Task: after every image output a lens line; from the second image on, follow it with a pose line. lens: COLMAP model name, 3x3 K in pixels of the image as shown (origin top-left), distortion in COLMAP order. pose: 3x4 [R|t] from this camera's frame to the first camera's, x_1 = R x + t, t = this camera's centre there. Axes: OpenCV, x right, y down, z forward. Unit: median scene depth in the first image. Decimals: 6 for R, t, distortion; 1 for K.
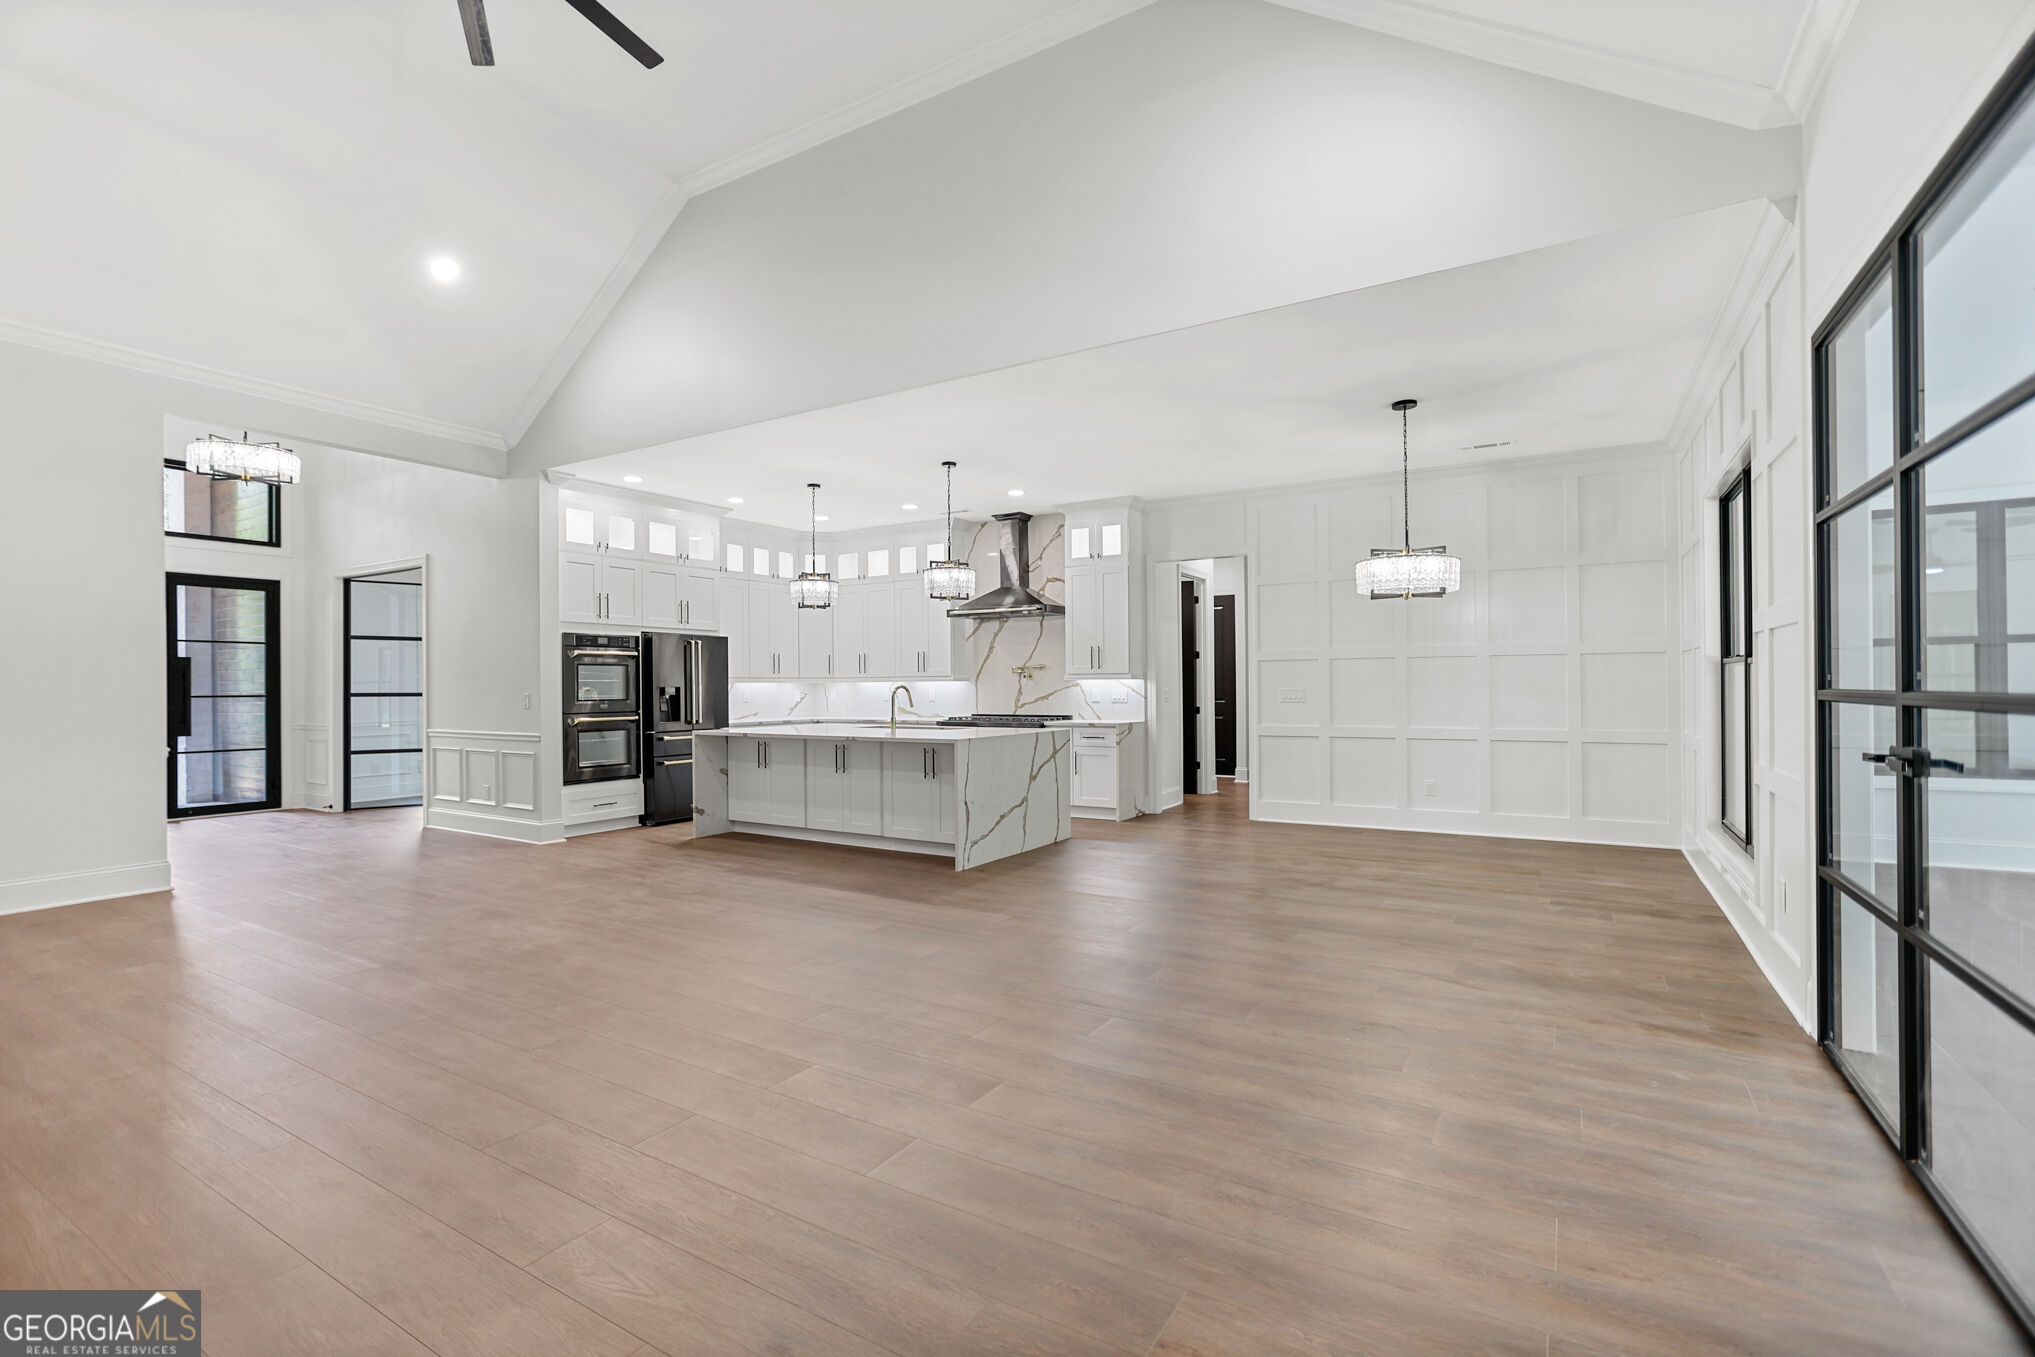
lens RADIAL K [[925.8, 0, 1007.7], [0, 925.8, 675.9], [0, 0, 1]] dist [-0.042574, 0.023111]
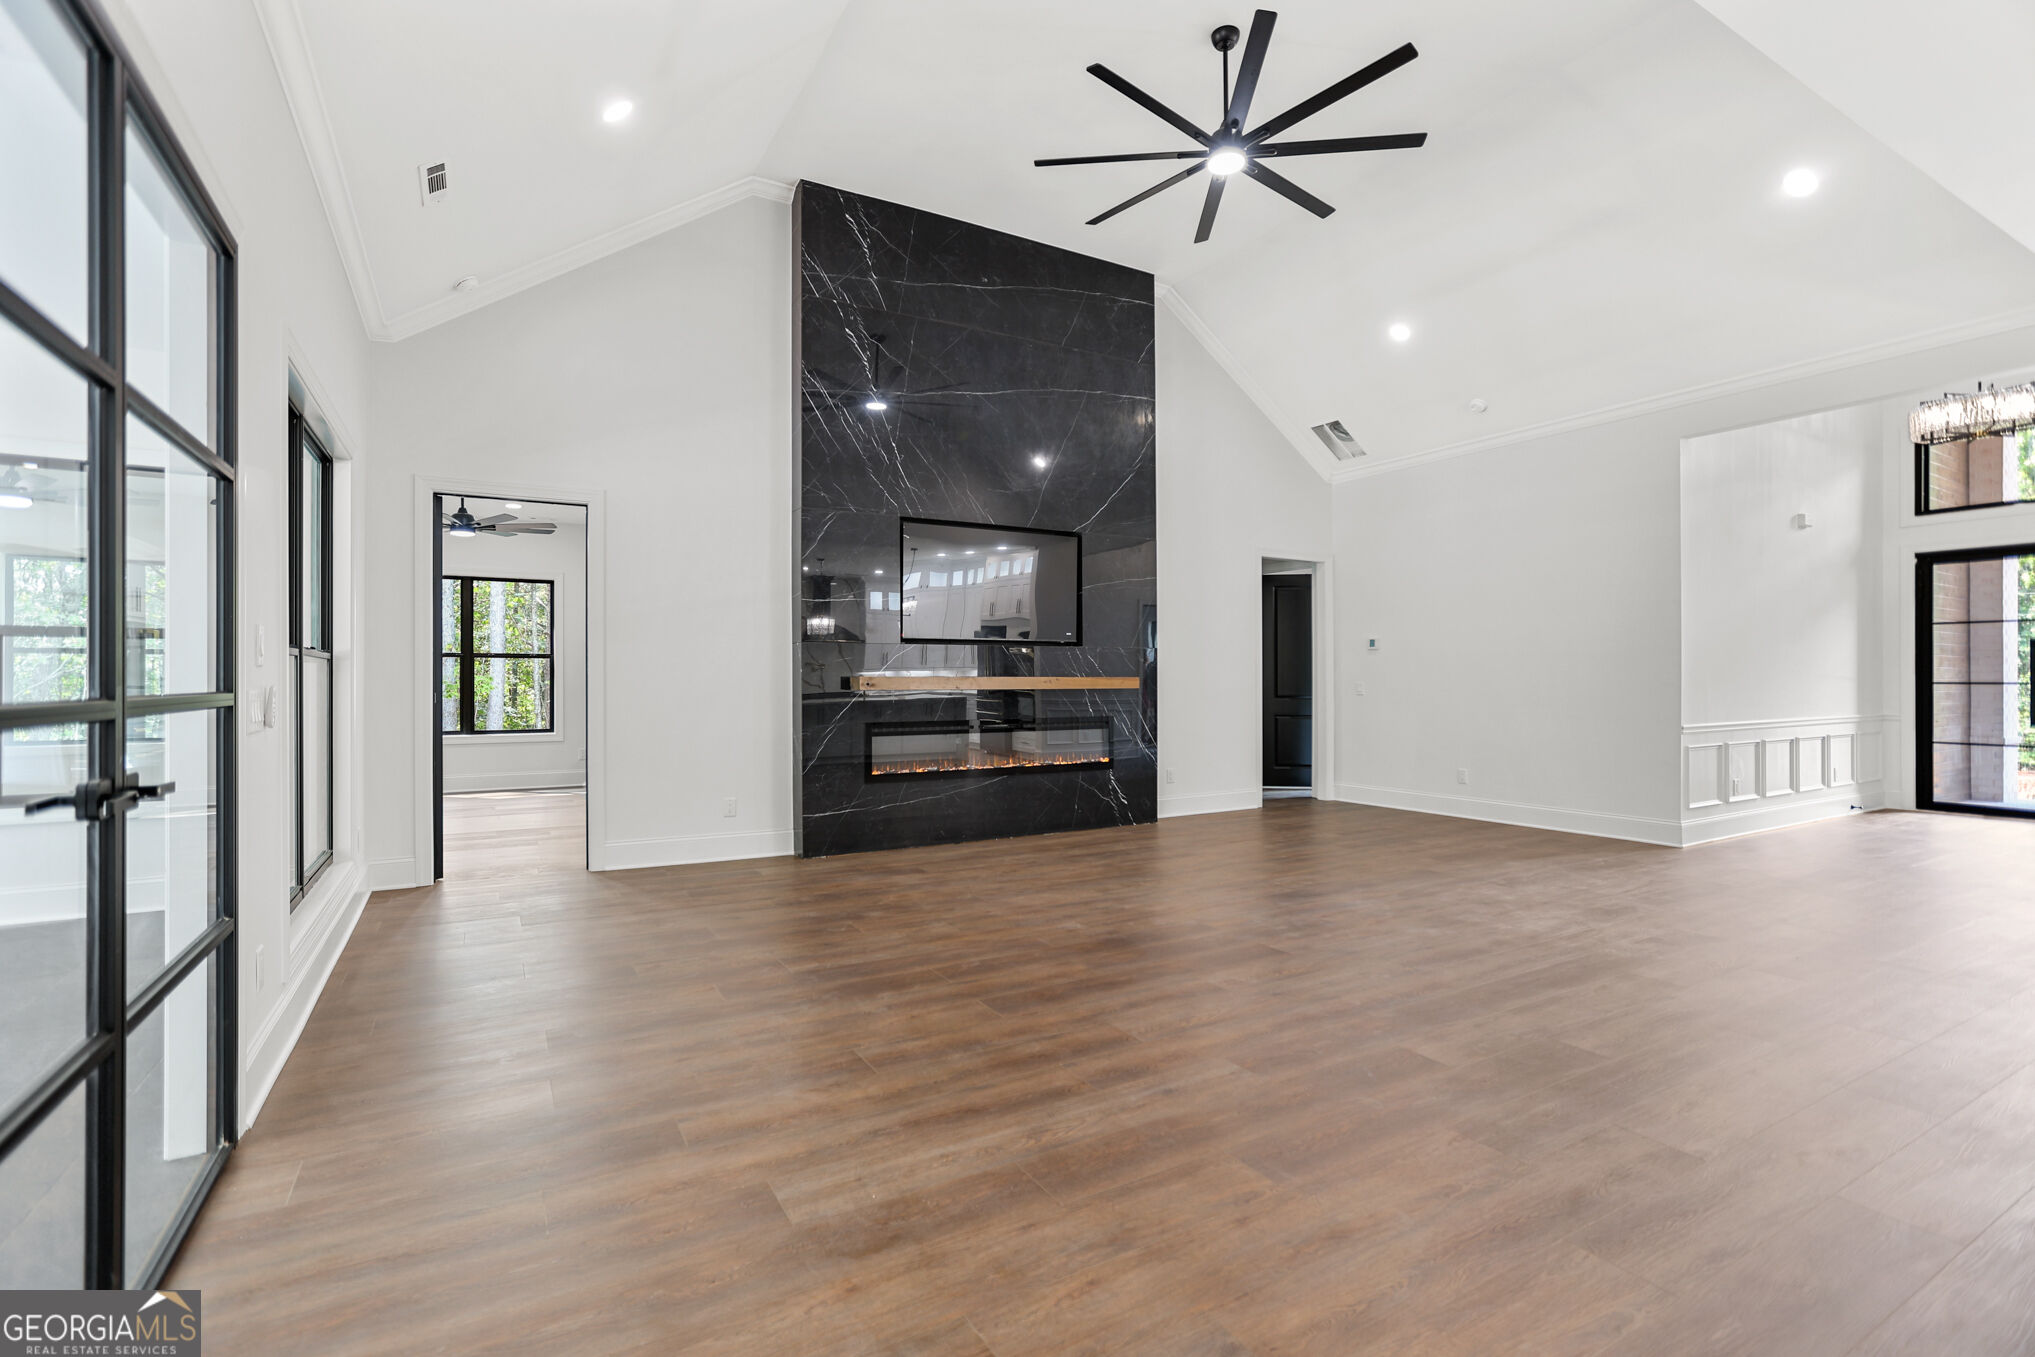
lens RADIAL K [[925.8, 0, 1007.7], [0, 925.8, 675.9], [0, 0, 1]] dist [-0.042574, 0.023111]
pose [[-0.483505, 0.005526, -0.875324, 0.353815], [0.015239, 0.999882, -0.002105, 0.003021], [0.875209, -0.014357, -0.483532, 0.547085]]
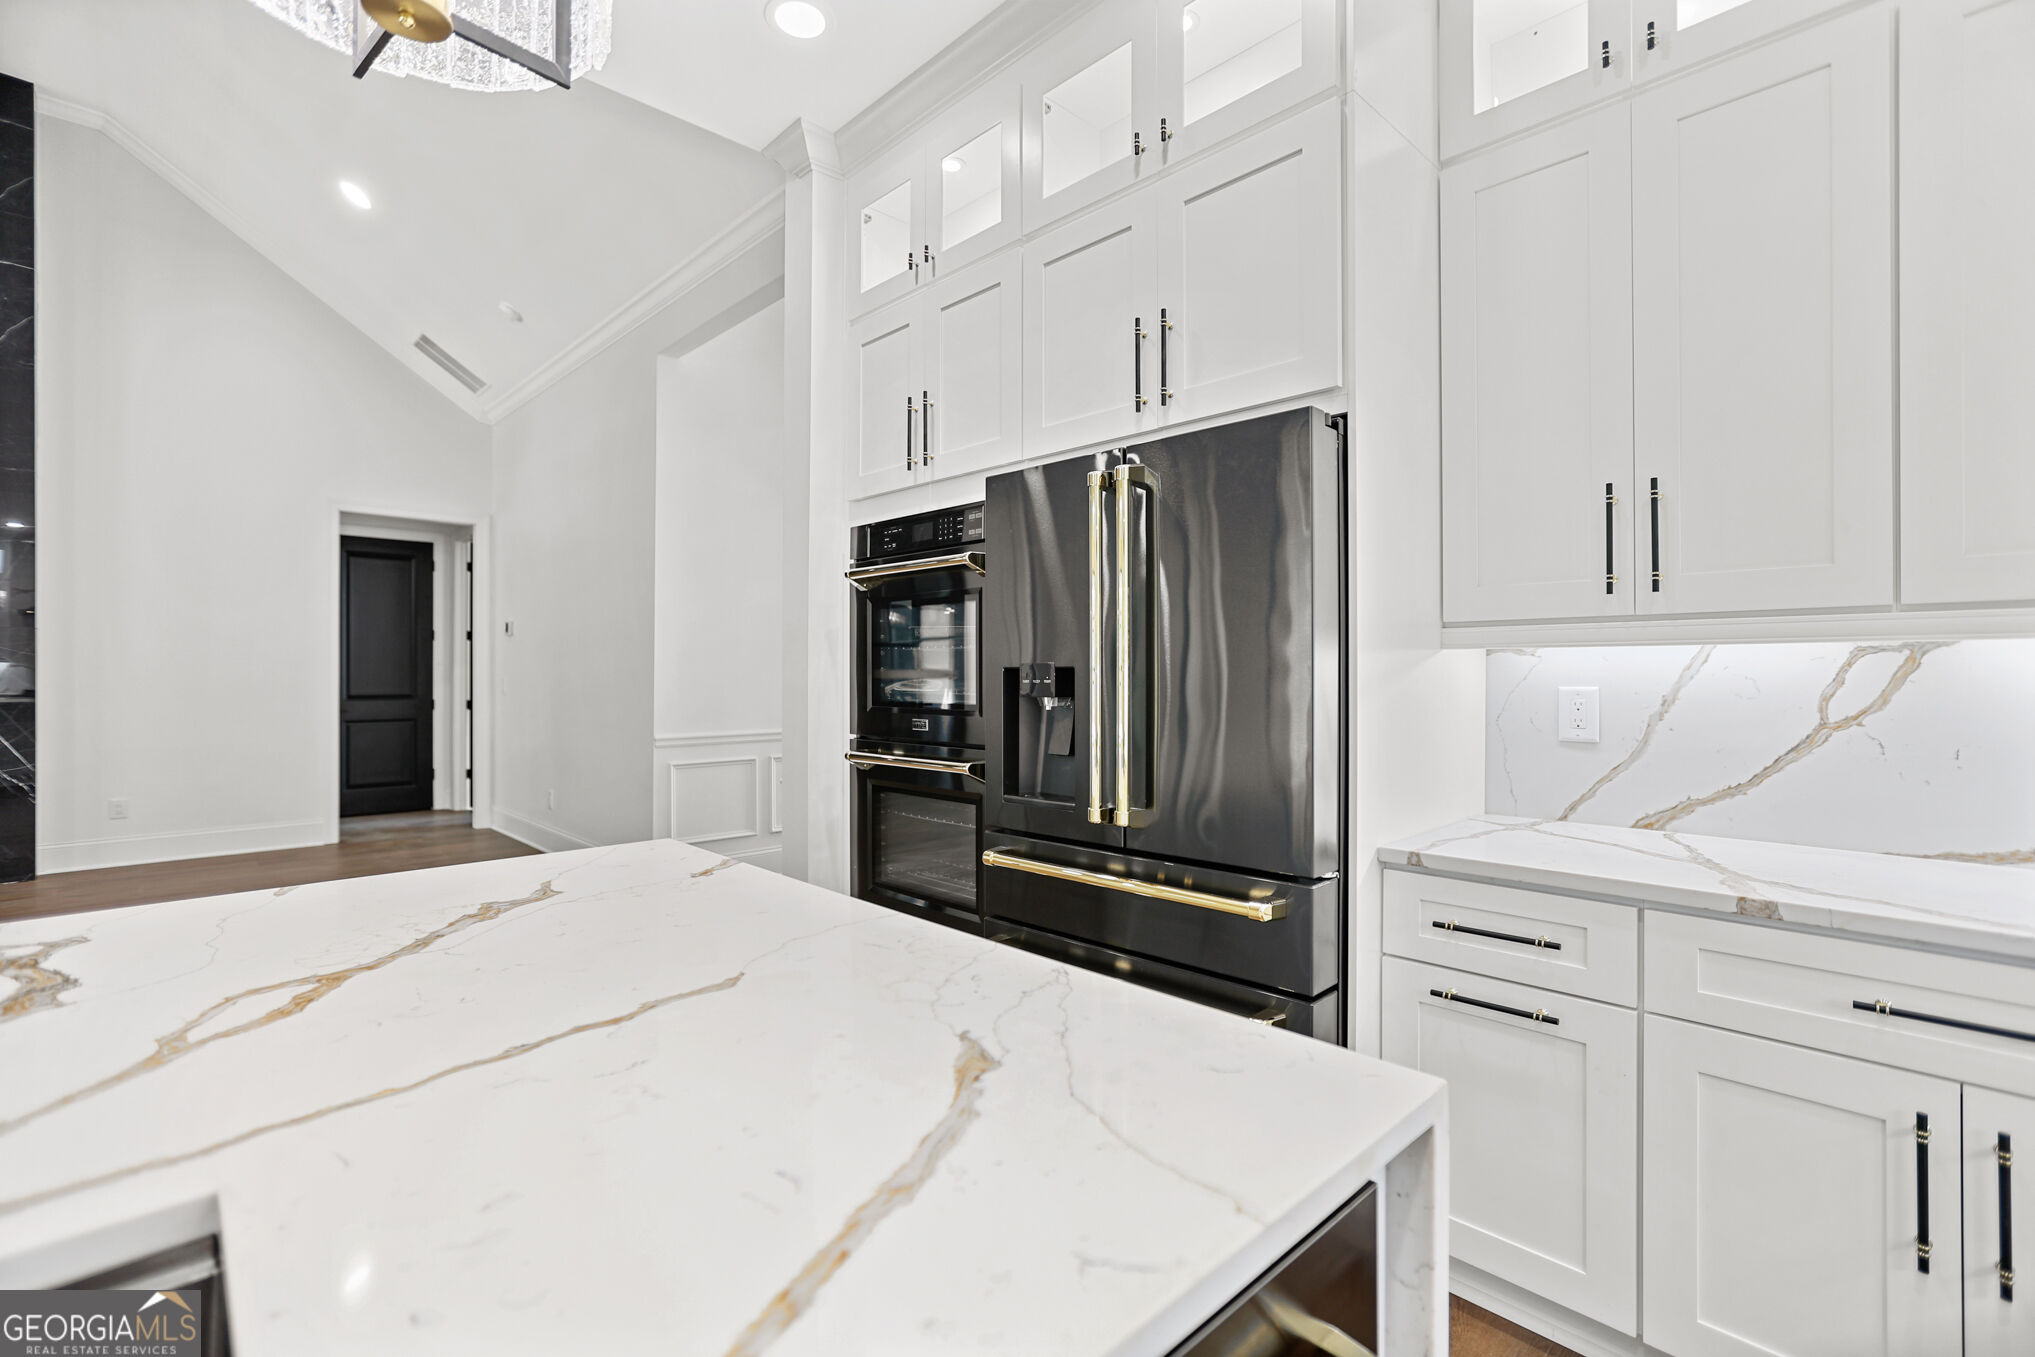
lens RADIAL K [[925.8, 0, 1007.7], [0, 925.8, 675.9], [0, 0, 1]] dist [-0.042574, 0.023111]
pose [[-0.262944, 0.012106, -0.964735, -0.109412], [0.013898, 0.999865, 0.008759, 0.012155], [0.964711, -0.011105, -0.263077, 1.060450]]
